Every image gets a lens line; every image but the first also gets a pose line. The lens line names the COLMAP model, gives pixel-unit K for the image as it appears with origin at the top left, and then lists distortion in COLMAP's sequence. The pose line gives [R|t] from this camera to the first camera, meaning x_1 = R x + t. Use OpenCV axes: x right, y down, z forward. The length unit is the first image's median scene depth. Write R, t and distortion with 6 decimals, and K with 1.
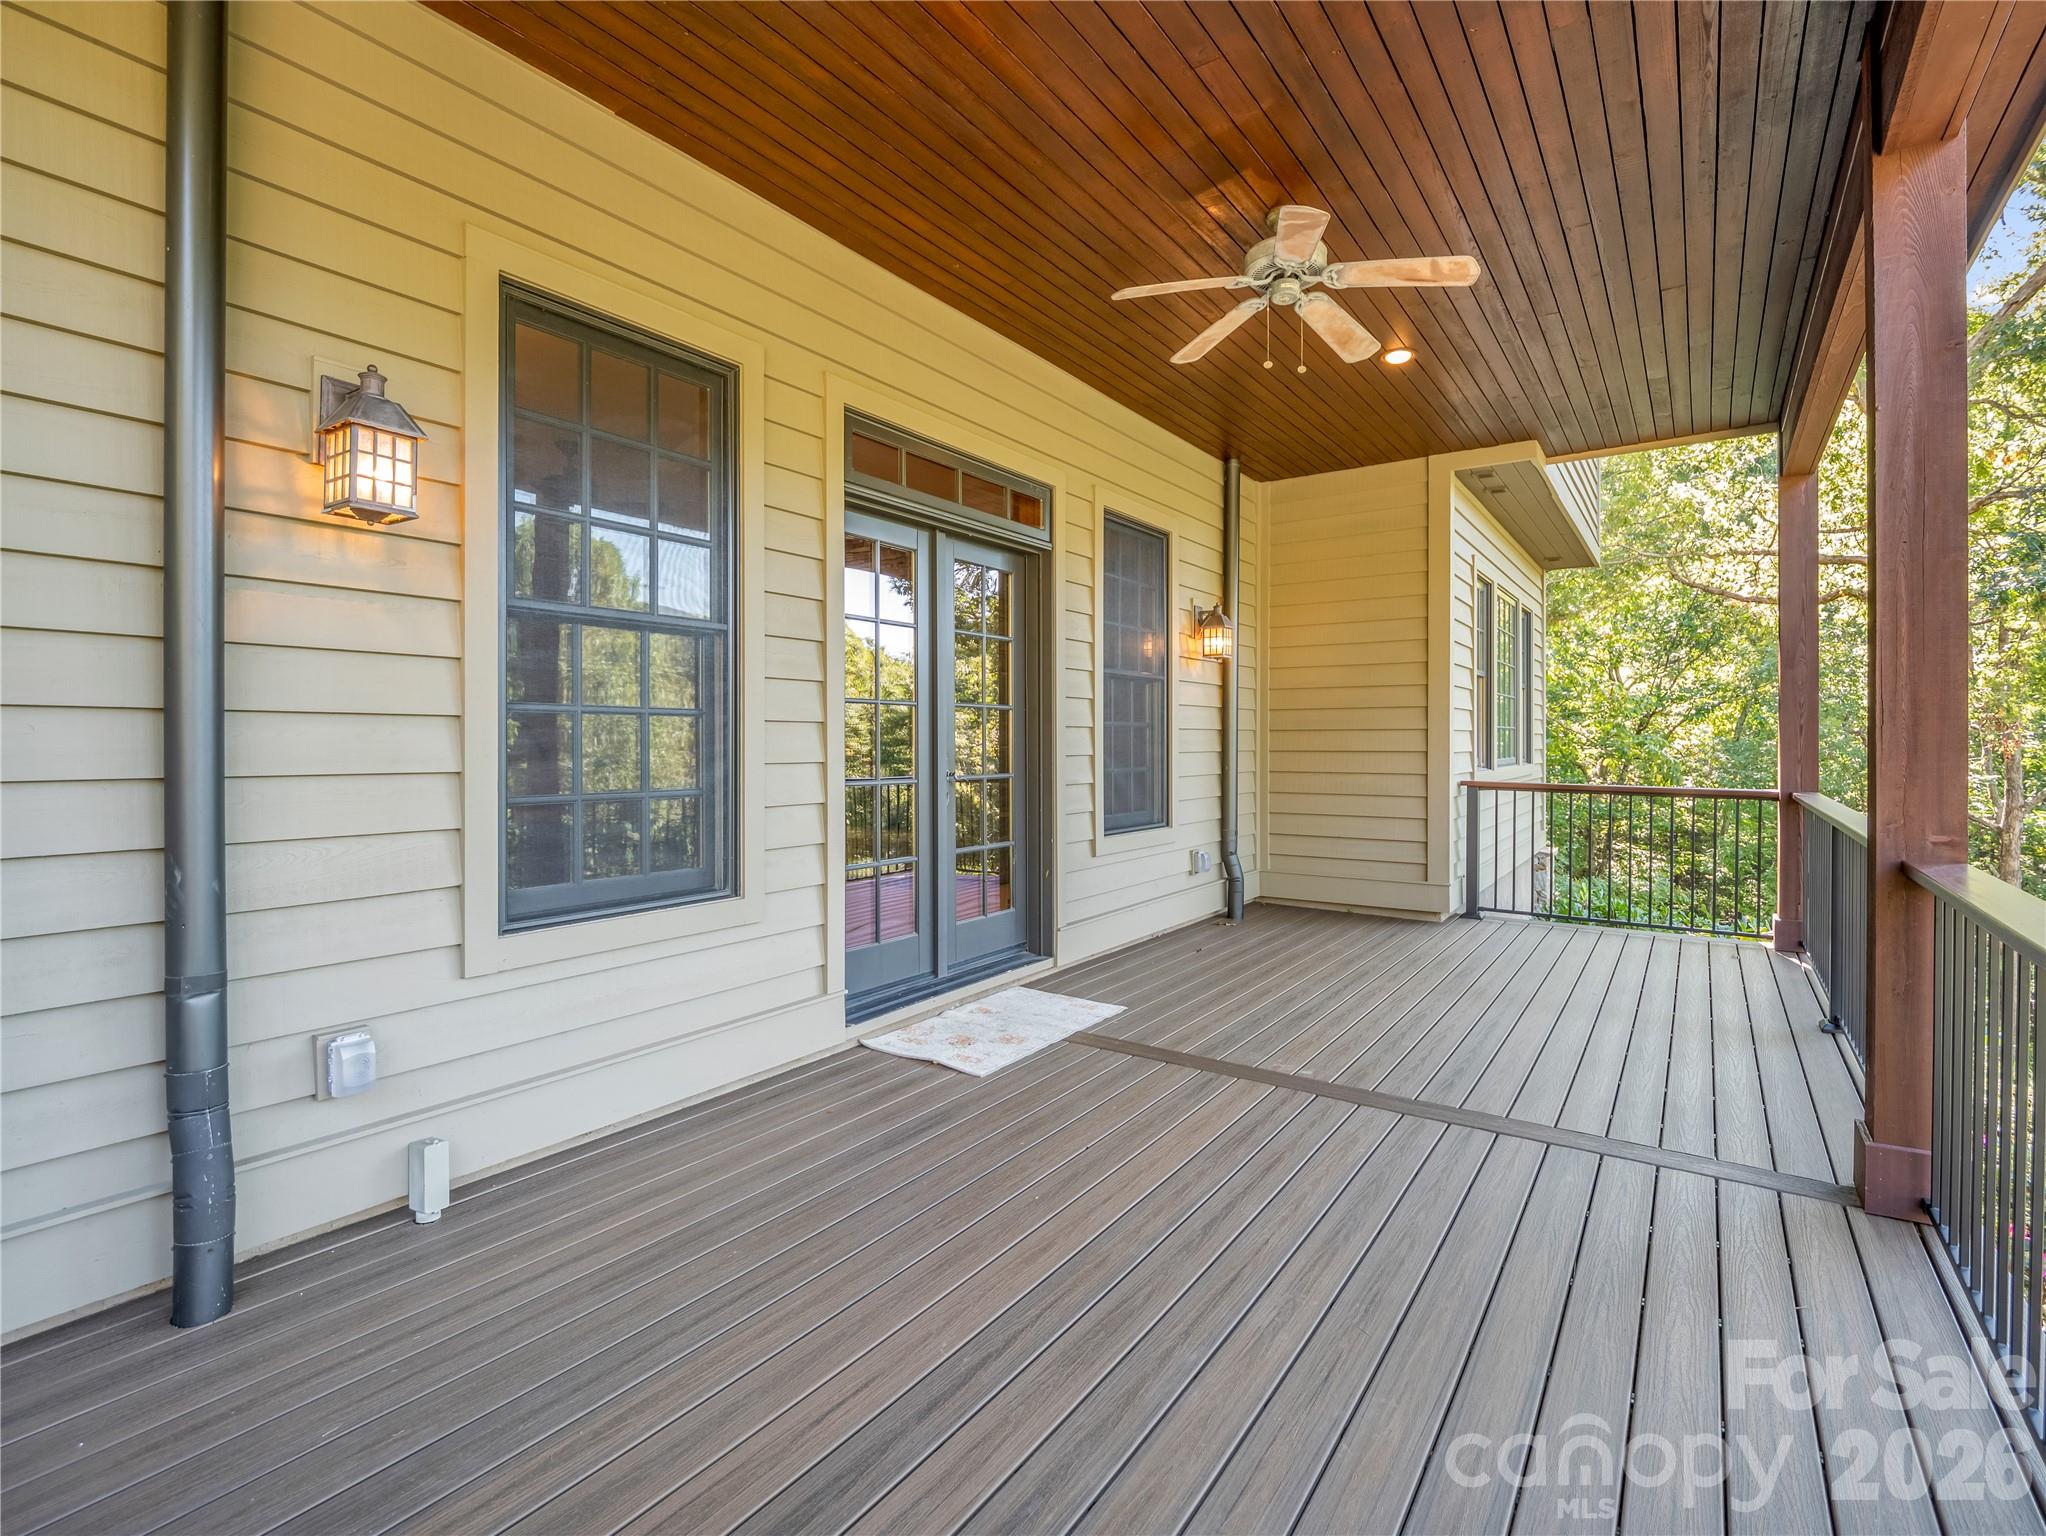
lens RADIAL K [[998.7, 0, 1024.2], [0, 998.7, 747.5], [0, 0, 1]] dist [-0.011156, -0.000910]
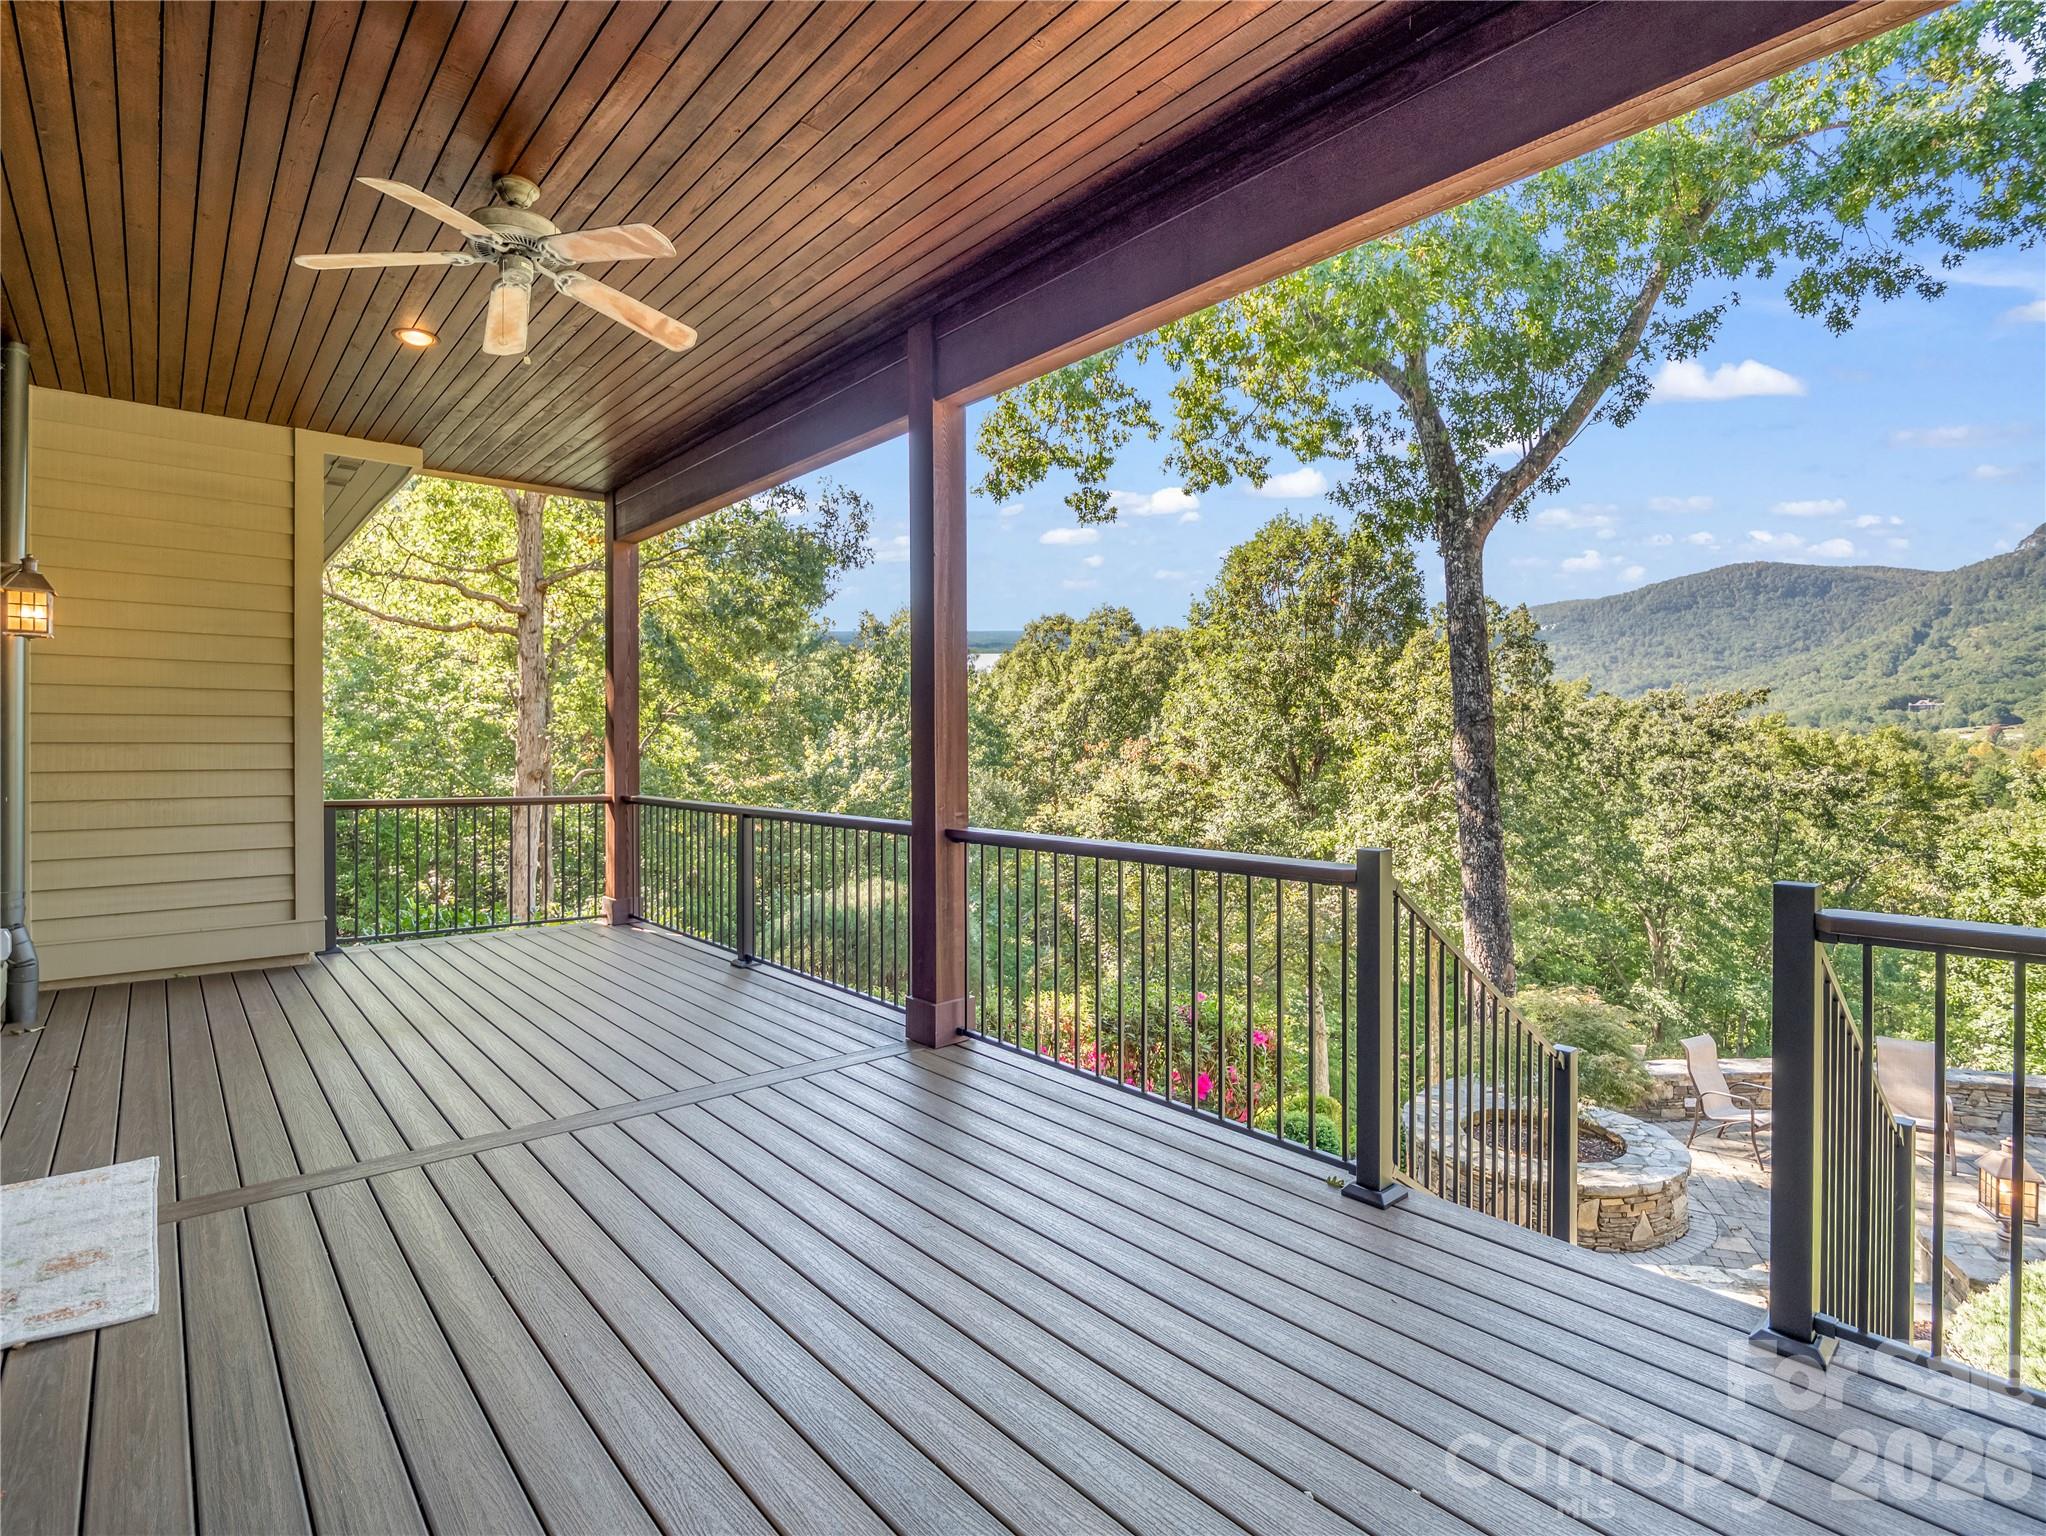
lens RADIAL K [[998.7, 0, 1018.6], [0, 998.7, 742.9], [0, 0, 1]] dist [-0.011156, -0.000910]
pose [[0.251581, 0.000987, 0.967836, -0.416372], [0.011383, 0.999927, -0.003979, -0.012251], [-0.967769, 0.012018, 0.251552, 0.271965]]
